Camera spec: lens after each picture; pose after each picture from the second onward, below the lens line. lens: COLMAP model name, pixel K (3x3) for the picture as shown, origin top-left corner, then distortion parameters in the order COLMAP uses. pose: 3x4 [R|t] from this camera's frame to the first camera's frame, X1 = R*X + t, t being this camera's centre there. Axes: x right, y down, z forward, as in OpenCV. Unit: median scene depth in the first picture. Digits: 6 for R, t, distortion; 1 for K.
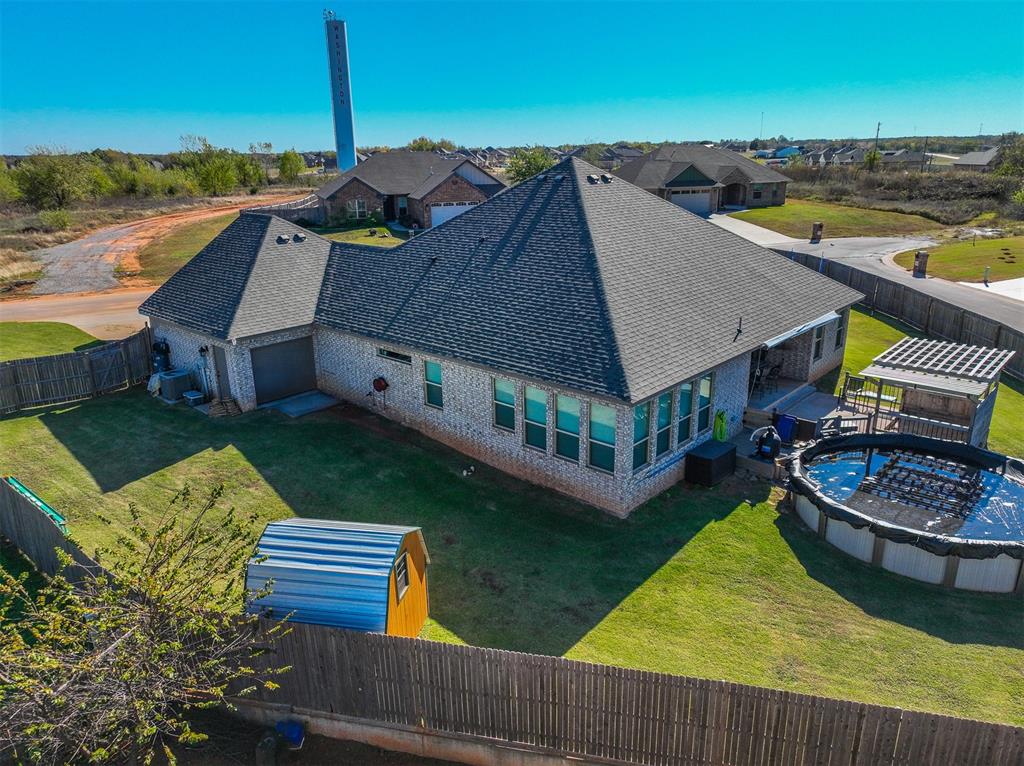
lens RADIAL K [[717.3, 0, 512.0], [0, 717.3, 383.0], [0, 0, 1]] dist [0.001927, 0.007097]
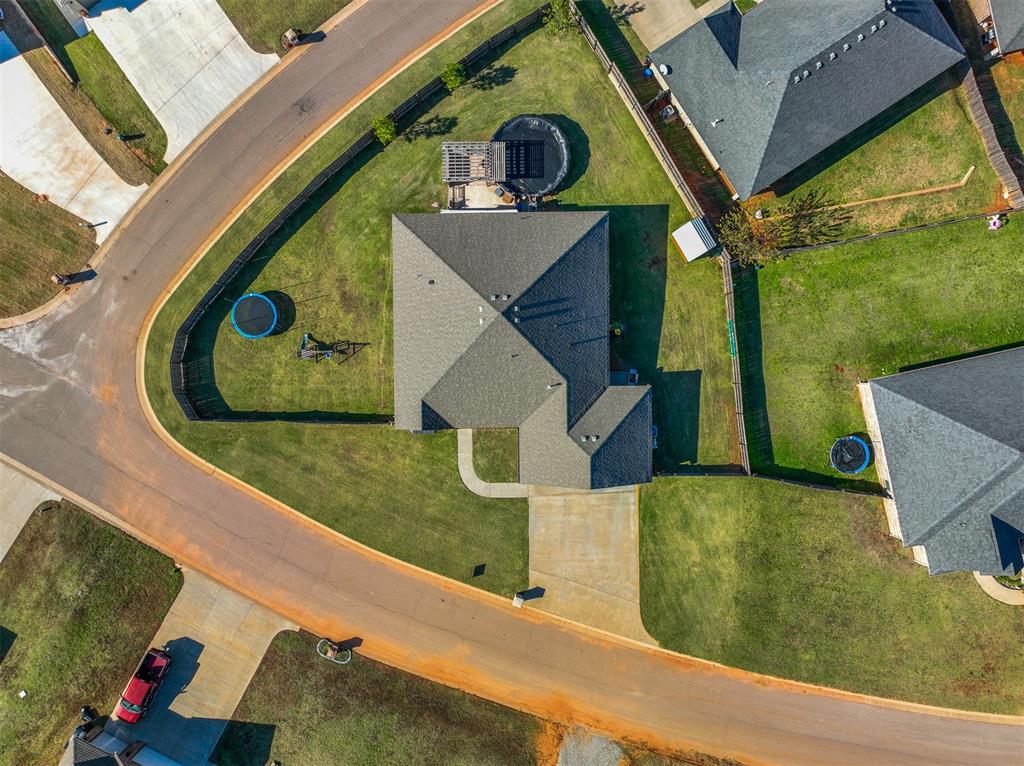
lens RADIAL K [[717.3, 0, 512.0], [0, 717.3, 383.0], [0, 0, 1]] dist [0.001927, 0.007097]
pose [[-0.674576, -0.738134, 0.010269, -0.036773], [0.238832, -0.205062, 0.949162, -0.826244], [-0.698504, 0.642734, 0.314619, 0.197540]]
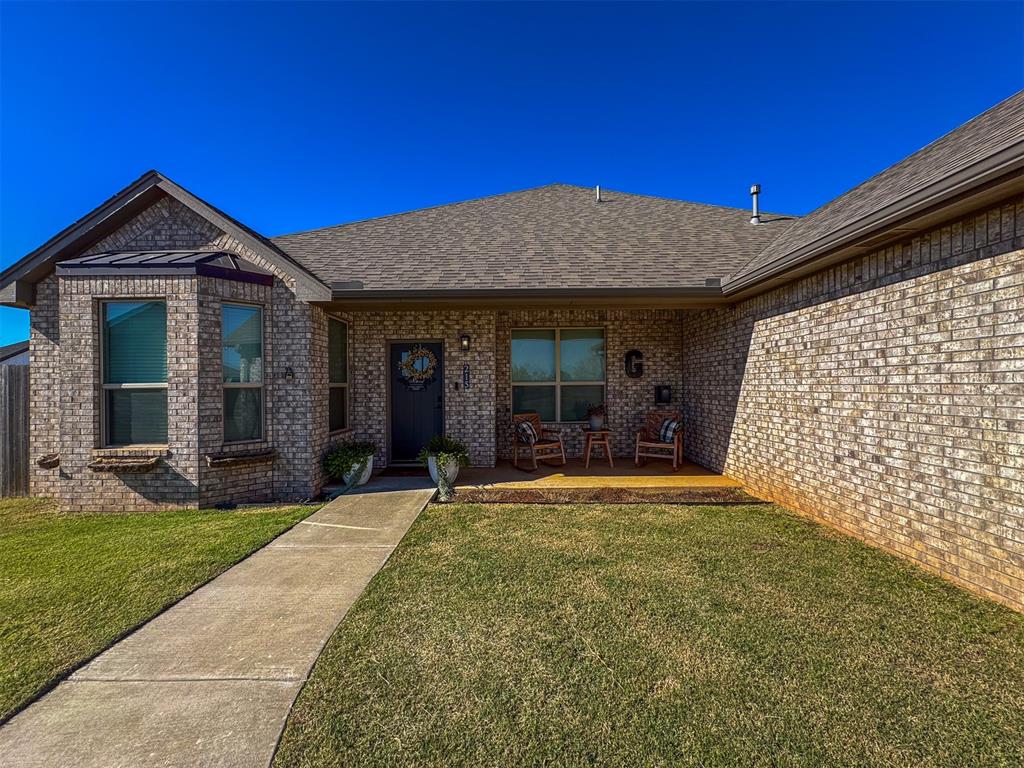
lens RADIAL K [[404.9, 0, 511.4], [0, 404.9, 382.4], [0, 0, 1]] dist [-0.001578, 0.000374]
pose [[-0.664928, 0.025860, 0.746460, -0.100624], [0.241334, 0.953232, 0.181951, -0.071604], [-0.706844, 0.301131, -0.640071, 0.561913]]
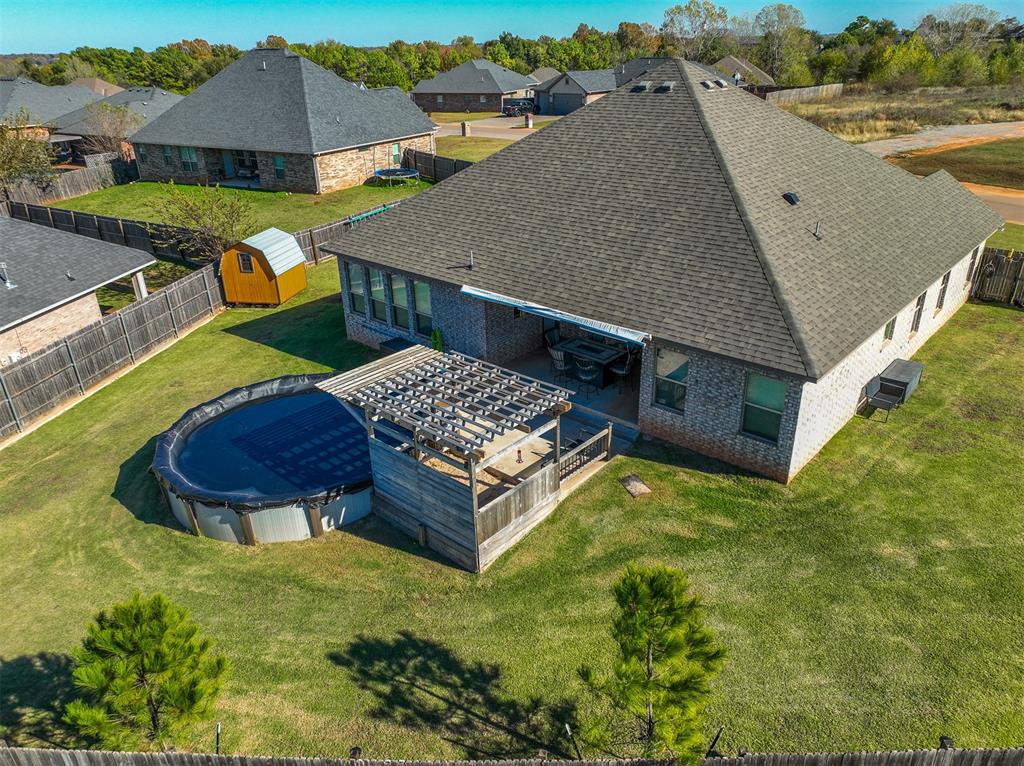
lens RADIAL K [[717.3, 0, 512.0], [0, 717.3, 383.0], [0, 0, 1]] dist [0.001927, 0.007097]
pose [[-0.003172, 0.442998, -0.896517, 0.385219], [-0.281581, 0.859850, 0.425876, -0.112581], [0.959532, 0.253793, 0.122013, 0.316411]]
